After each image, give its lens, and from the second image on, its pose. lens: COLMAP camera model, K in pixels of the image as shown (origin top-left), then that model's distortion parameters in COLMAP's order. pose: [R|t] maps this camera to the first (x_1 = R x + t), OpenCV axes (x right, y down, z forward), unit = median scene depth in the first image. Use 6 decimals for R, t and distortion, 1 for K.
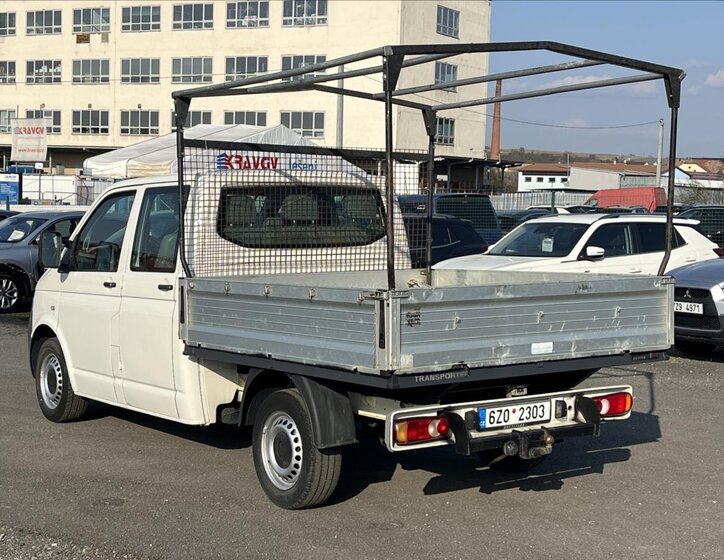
lens RADIAL K [[1280.8, 0, 362.0], [0, 1280.8, 280.0], [0, 0, 1]] dist [0.029672, -0.110511]
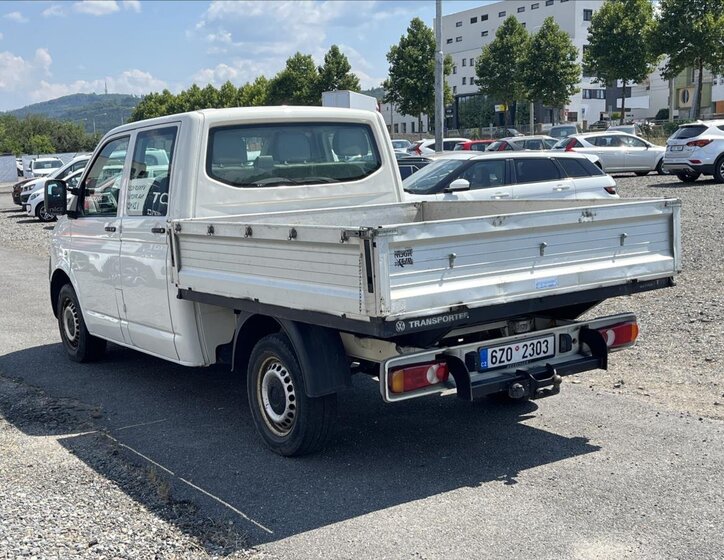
lens RADIAL K [[1025.4, 0, 373.6], [0, 1025.4, 280.8], [0, 0, 1]] dist [0.063605, -0.003023]
pose [[0.999034, -0.043918, -0.001160, 0.015664], [0.043890, 0.996527, 0.070766, -0.005682], [-0.001952, -0.070749, 0.997492, 0.240375]]
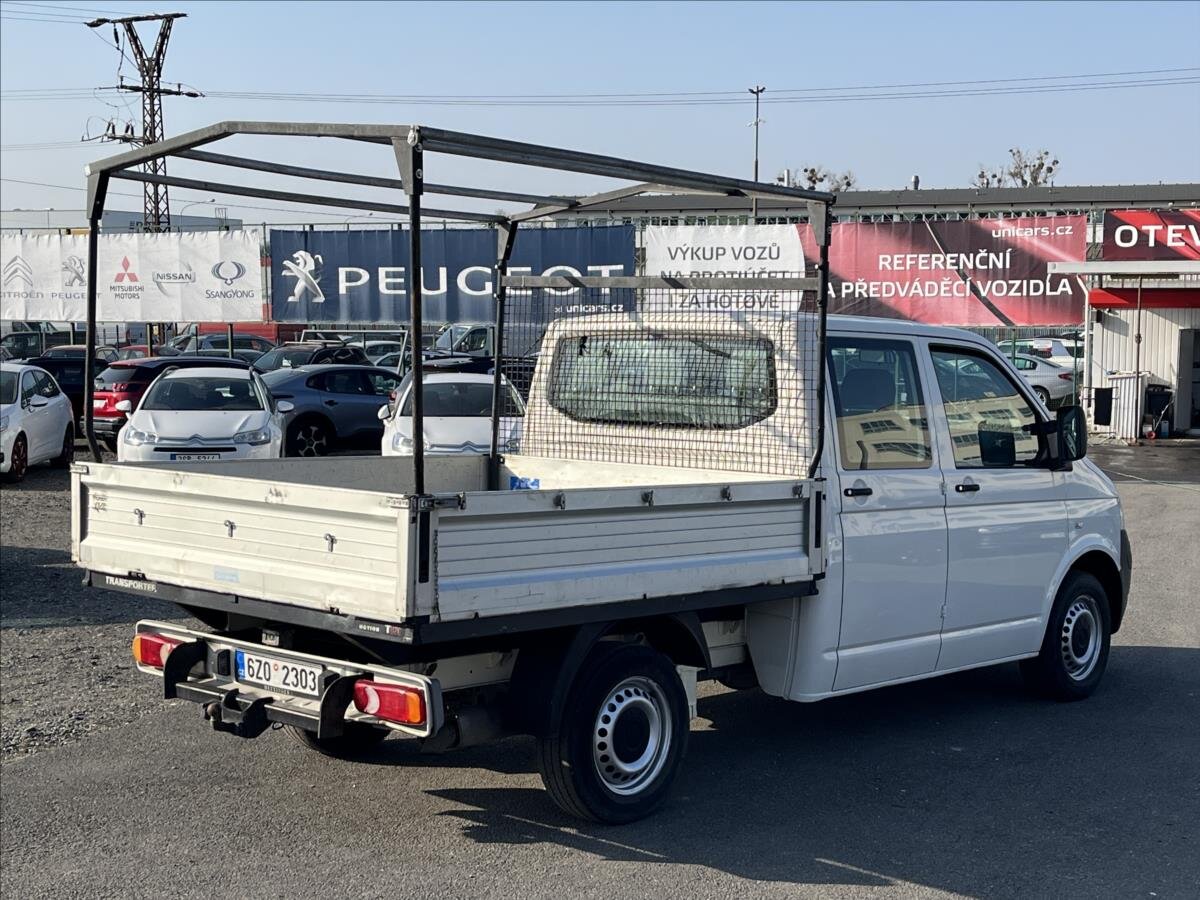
lens RADIAL K [[1774.0, 0, 600.0], [0, 1774.0, 450.0], [0, 0, 1]] dist [-0.010937, 0.061513]
pose [[0.204769, 0.057959, -0.977093, 1.024930], [-0.068946, 0.996620, 0.044668, -0.063398], [0.976379, 0.058220, 0.208073, 0.933074]]
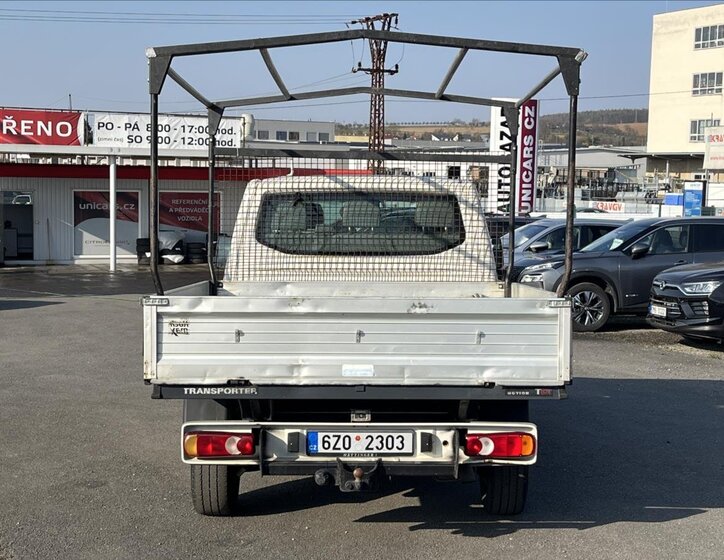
lens RADIAL K [[1280.8, 0, 362.0], [0, 1280.8, 280.0], [0, 0, 1]] dist [0.029672, -0.110511]
pose [[0.818724, 0.033812, -0.573192, 0.615775], [-0.037650, 0.999278, 0.005168, -0.014115], [0.572952, 0.017349, 0.819405, 0.247683]]
